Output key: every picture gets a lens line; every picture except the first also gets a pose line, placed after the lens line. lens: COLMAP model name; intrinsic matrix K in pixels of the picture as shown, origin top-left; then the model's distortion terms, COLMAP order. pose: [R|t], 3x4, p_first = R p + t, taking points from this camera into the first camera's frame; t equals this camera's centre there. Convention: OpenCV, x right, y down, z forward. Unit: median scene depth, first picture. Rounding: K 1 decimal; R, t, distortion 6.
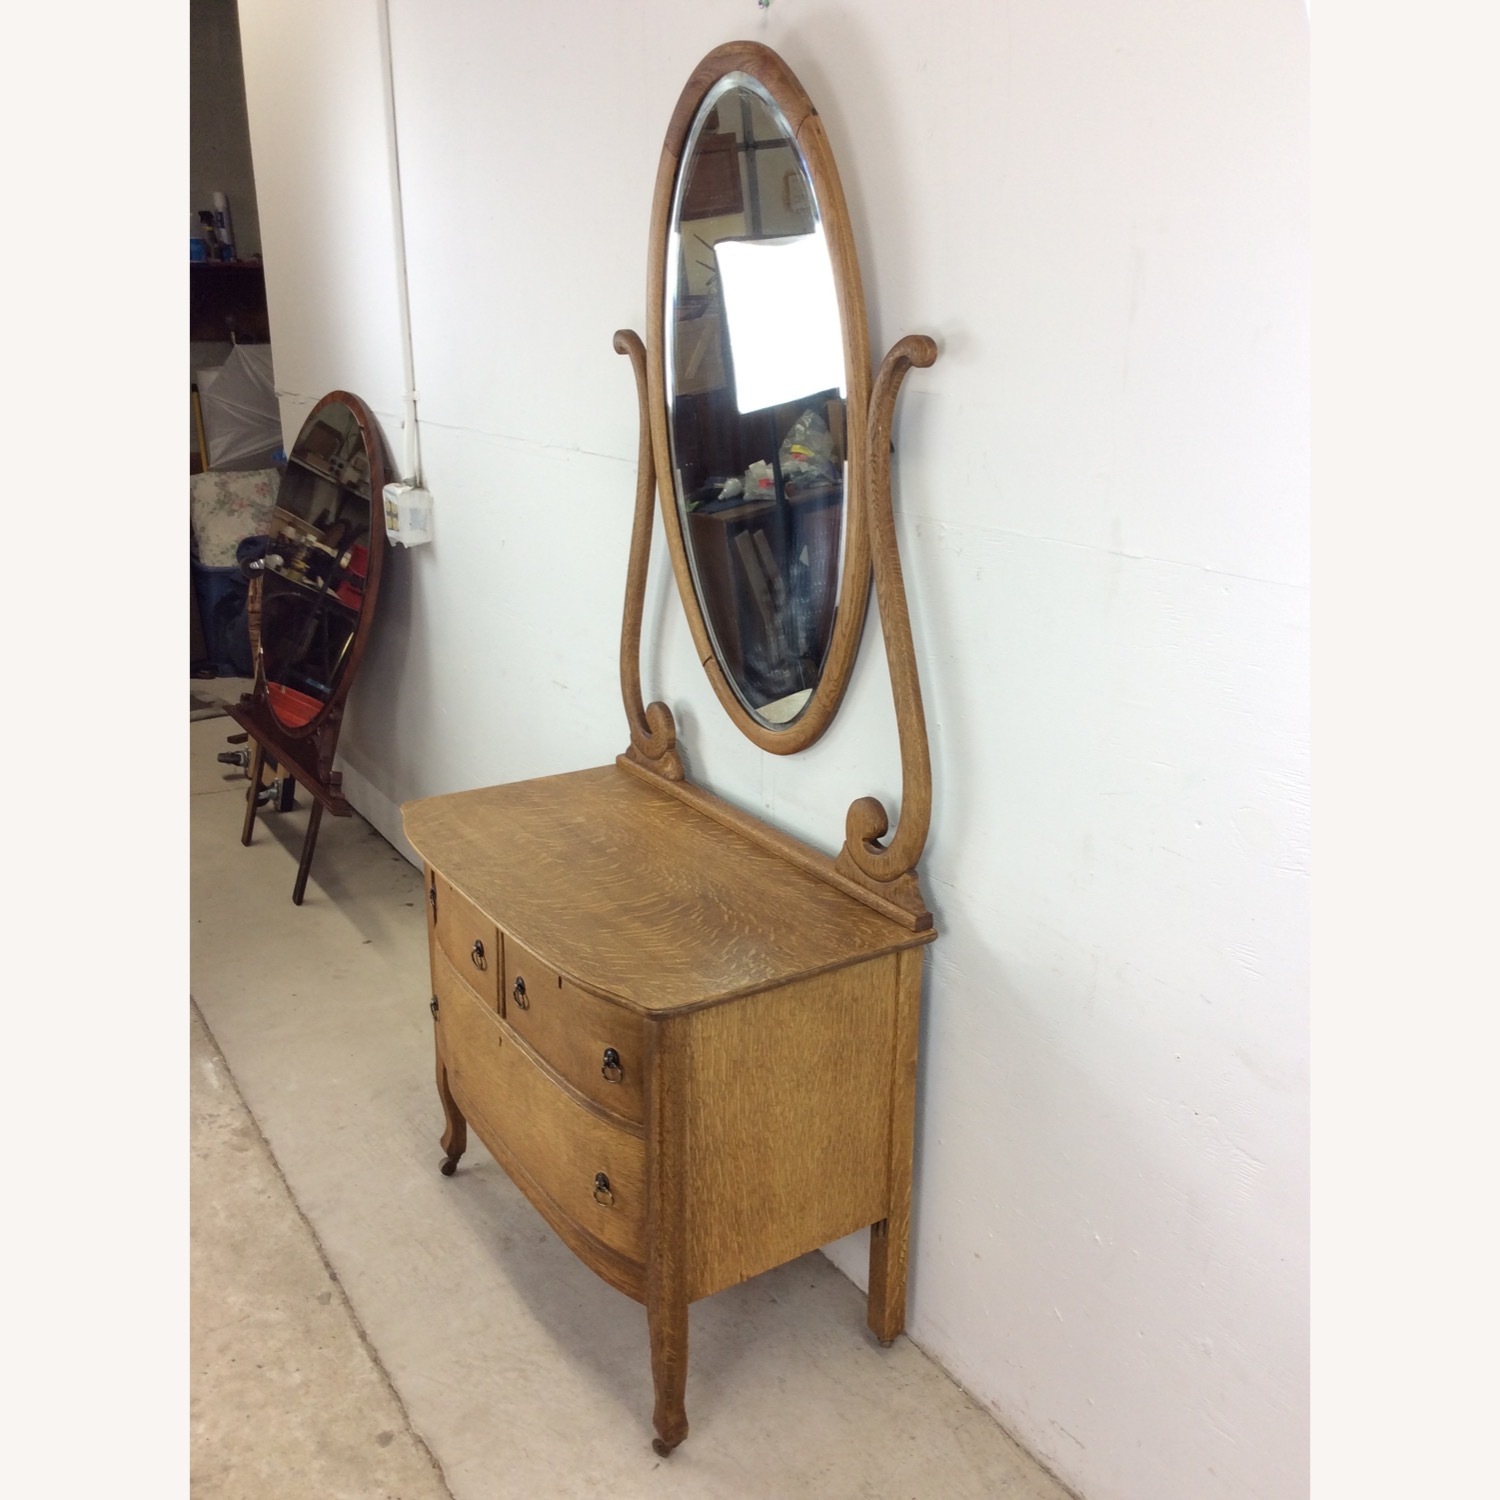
lens RADIAL K [[1385.9, 0, 727.8], [0, 1385.9, 746.7], [0, 0, 1]] dist [0.047331, 0.000000]
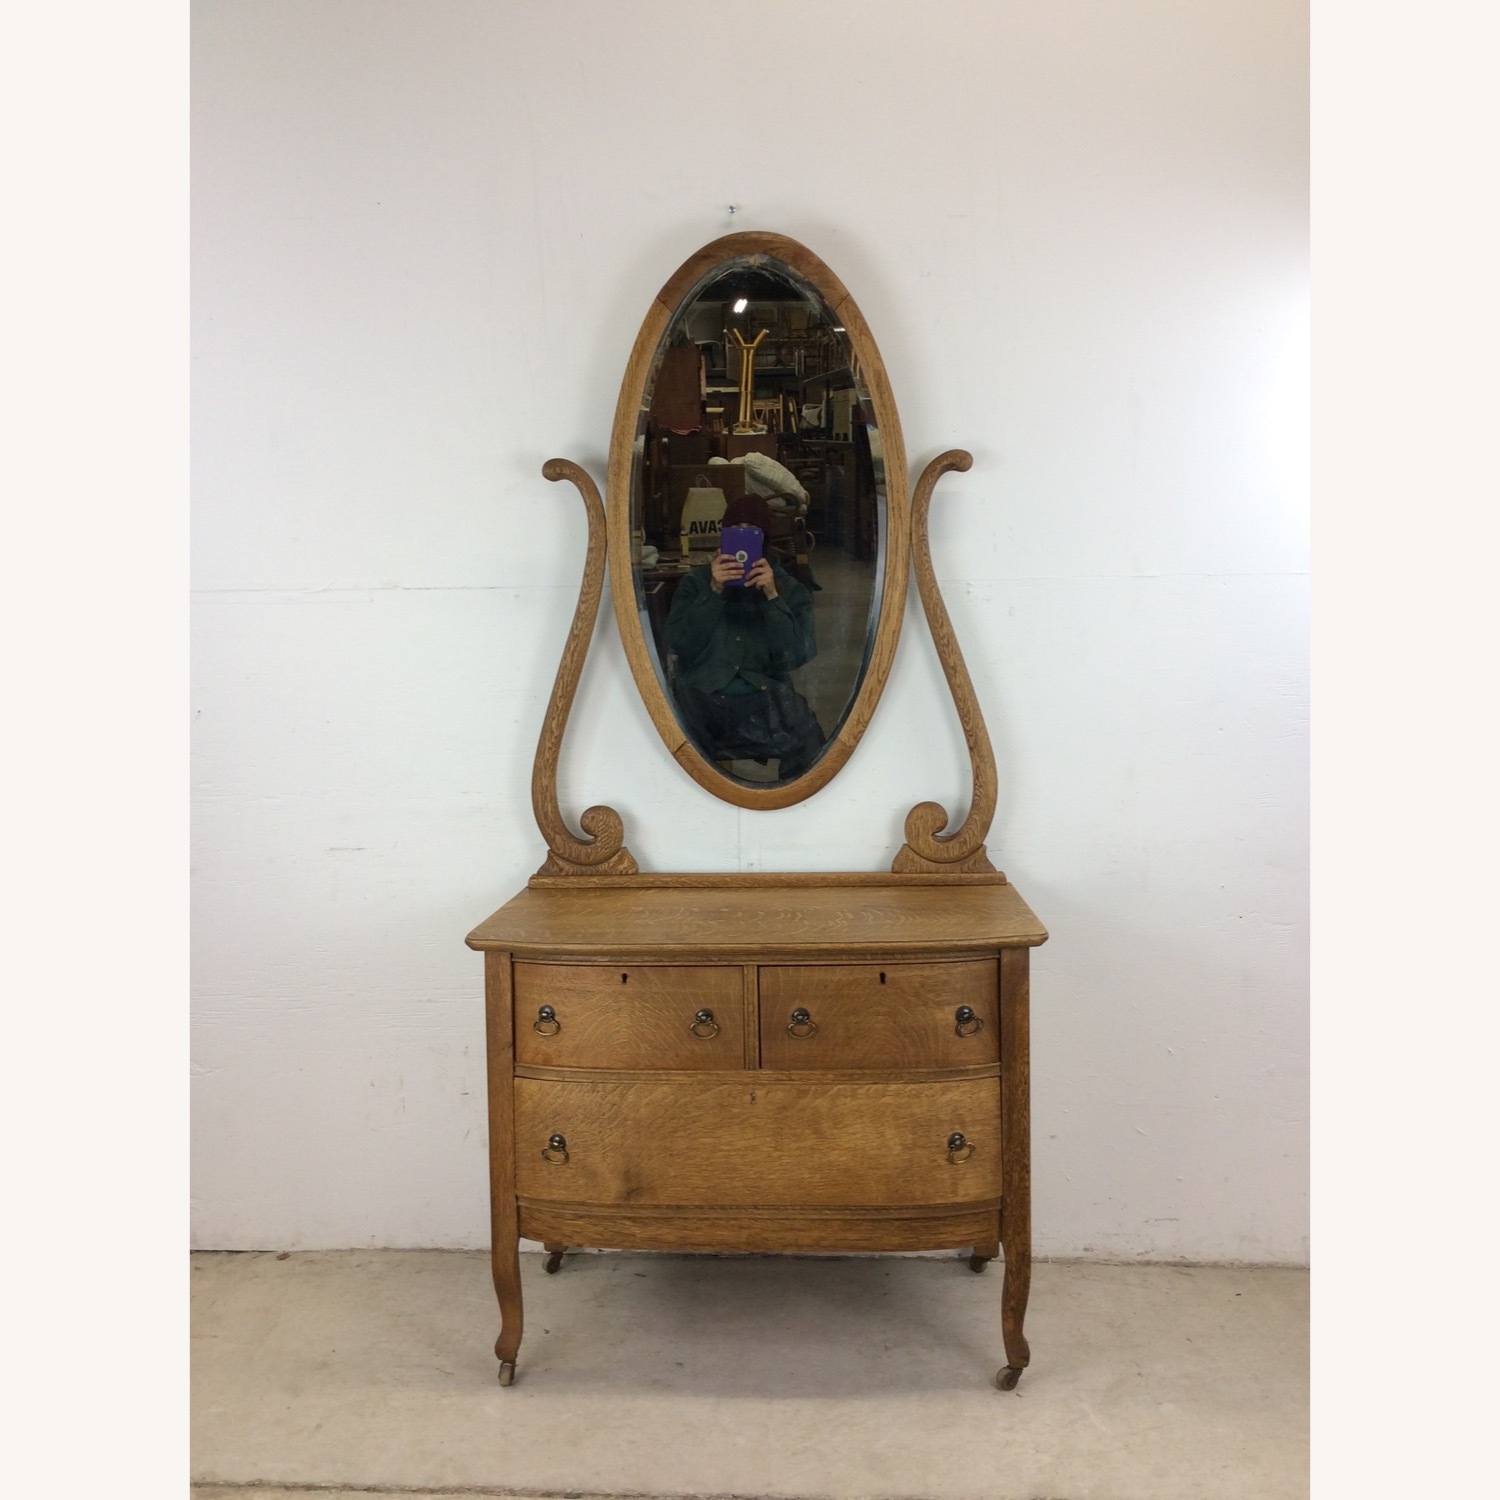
lens RADIAL K [[1385.9, 0, 737.3], [0, 1385.9, 737.5], [0, 0, 1]] dist [0.047331, 0.000000]
pose [[0.589794, -0.072016, 0.804337, -0.996682], [0.259989, 0.959919, -0.104695, 0.066576], [-0.764558, 0.270867, 0.584878, 0.361381]]
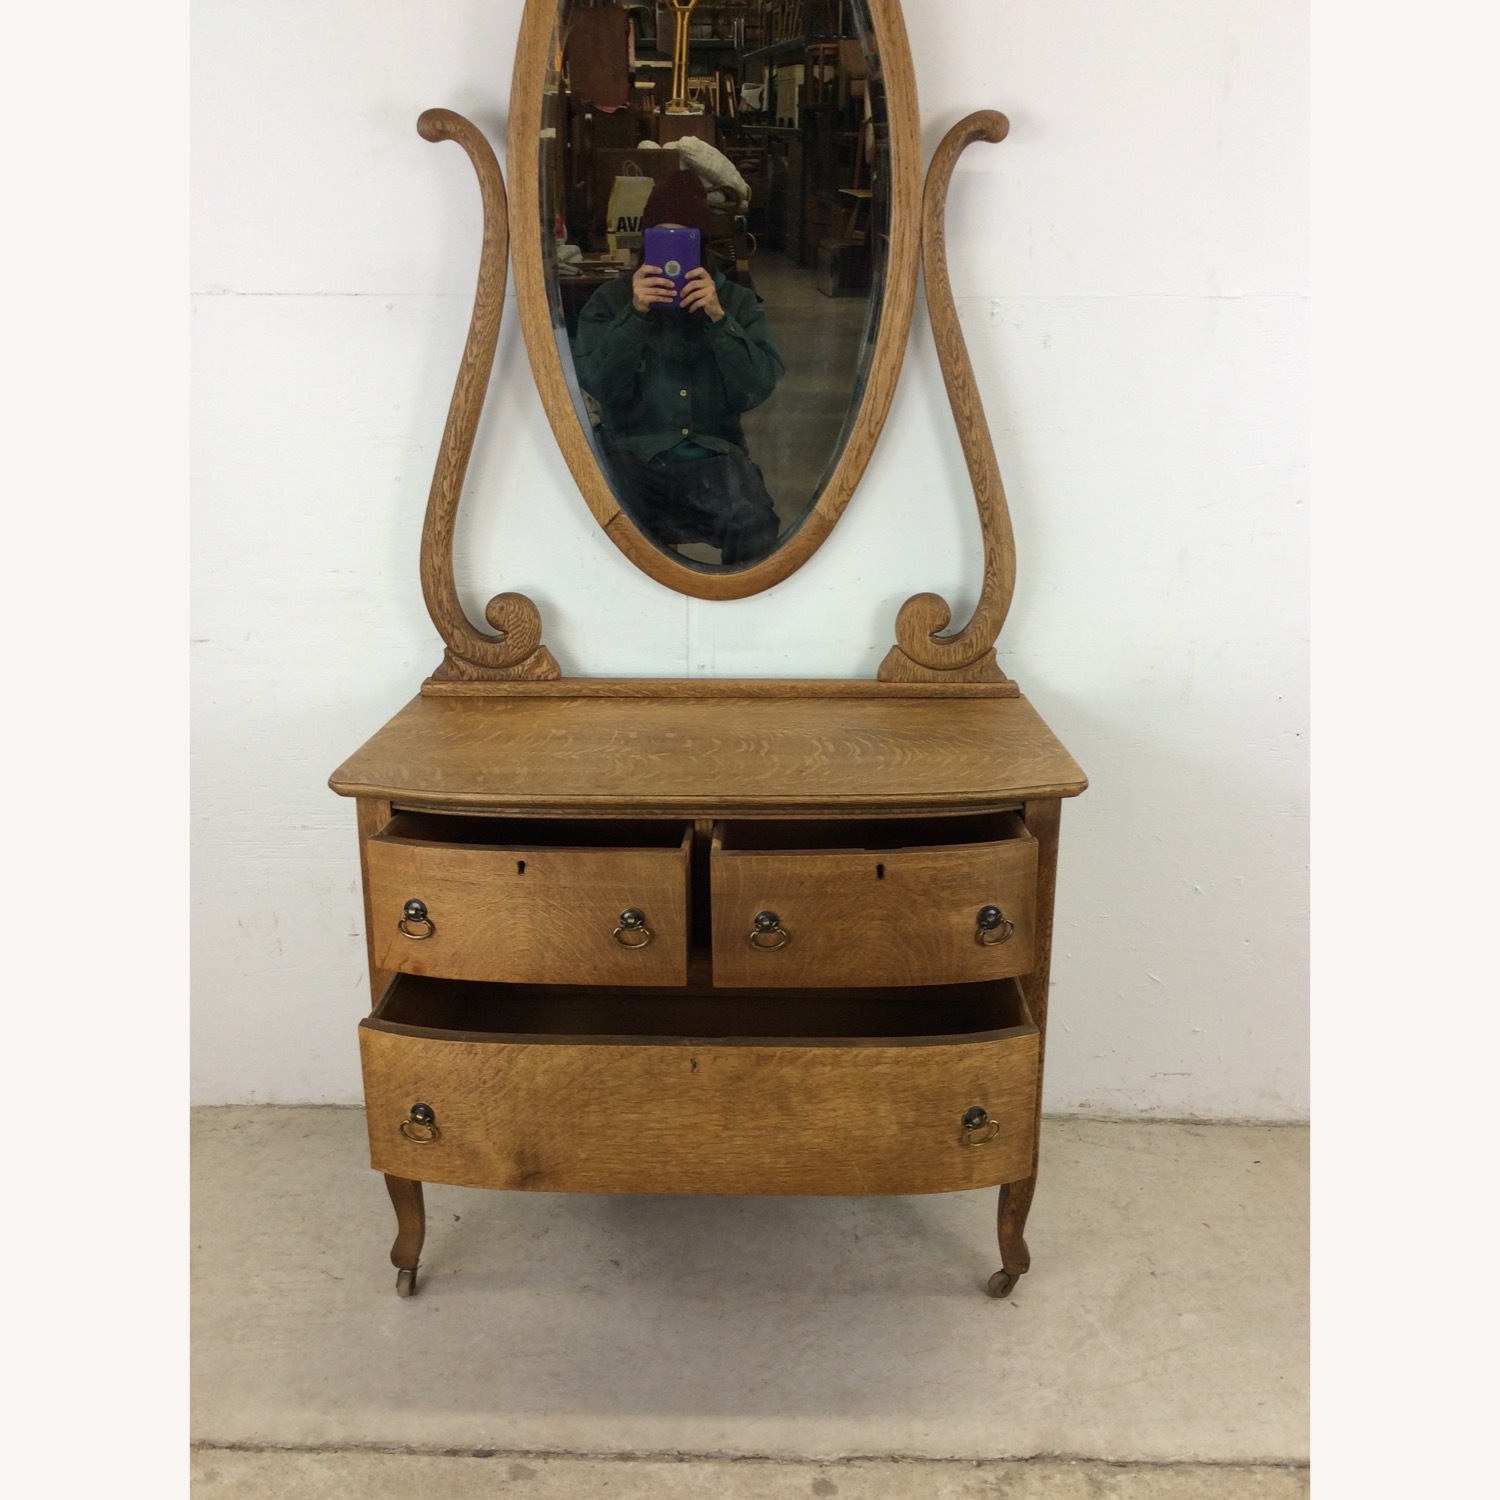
lens RADIAL K [[1385.9, 0, 738.4], [0, 1385.9, 748.5], [0, 0, 1]] dist [0.047331, 0.000000]
pose [[0.554395, -0.231549, 0.799394, -0.786761], [0.251186, 0.962278, 0.104527, 0.005980], [-0.793443, 0.142848, 0.591644, 0.512629]]
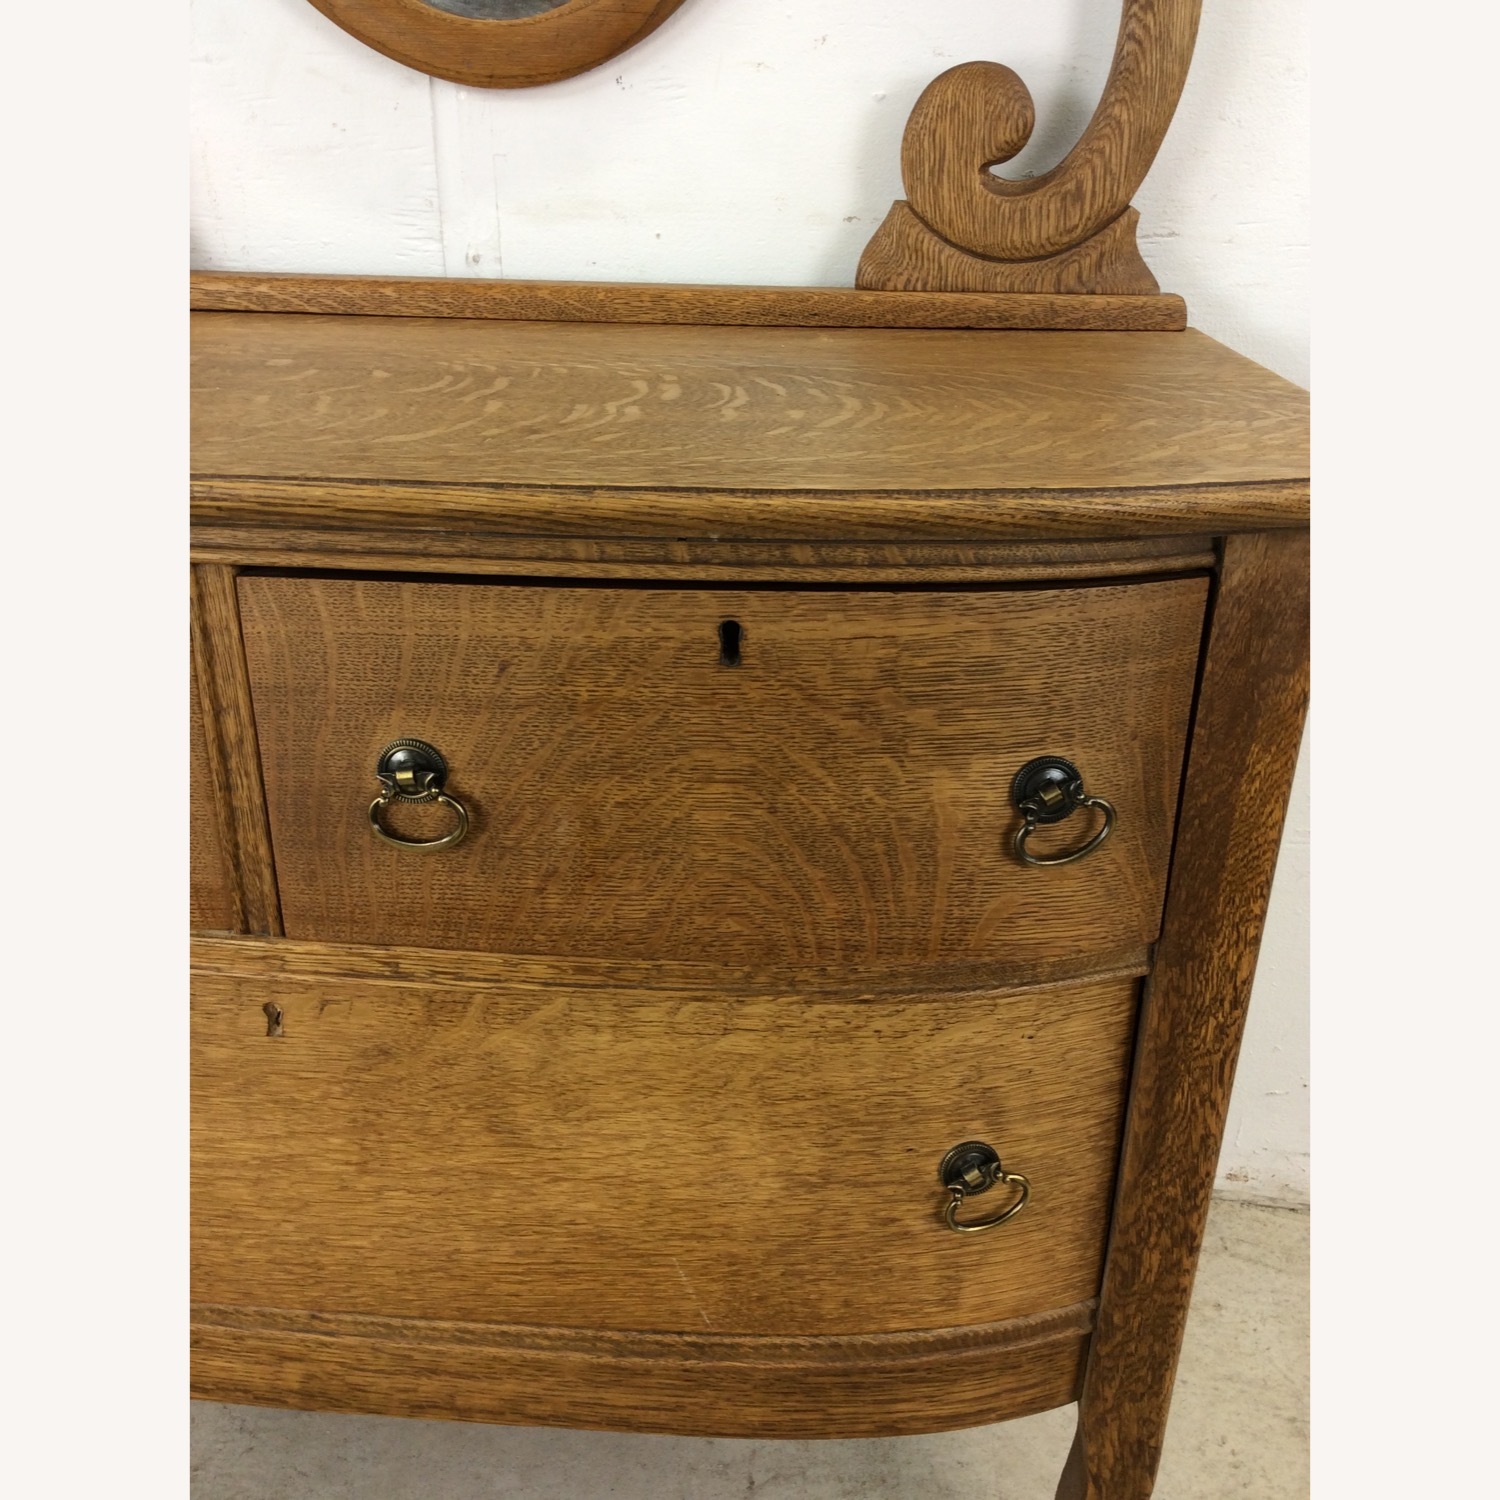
lens RADIAL K [[1385.9, 0, 731.3], [0, 1385.9, 756.6], [0, 0, 1]] dist [0.047331, 0.000000]
pose [[0.613352, -0.315076, 0.724242, -0.309001], [0.225713, 0.948666, 0.221556, 0.122525], [-0.756871, 0.027579, 0.652982, 0.764322]]
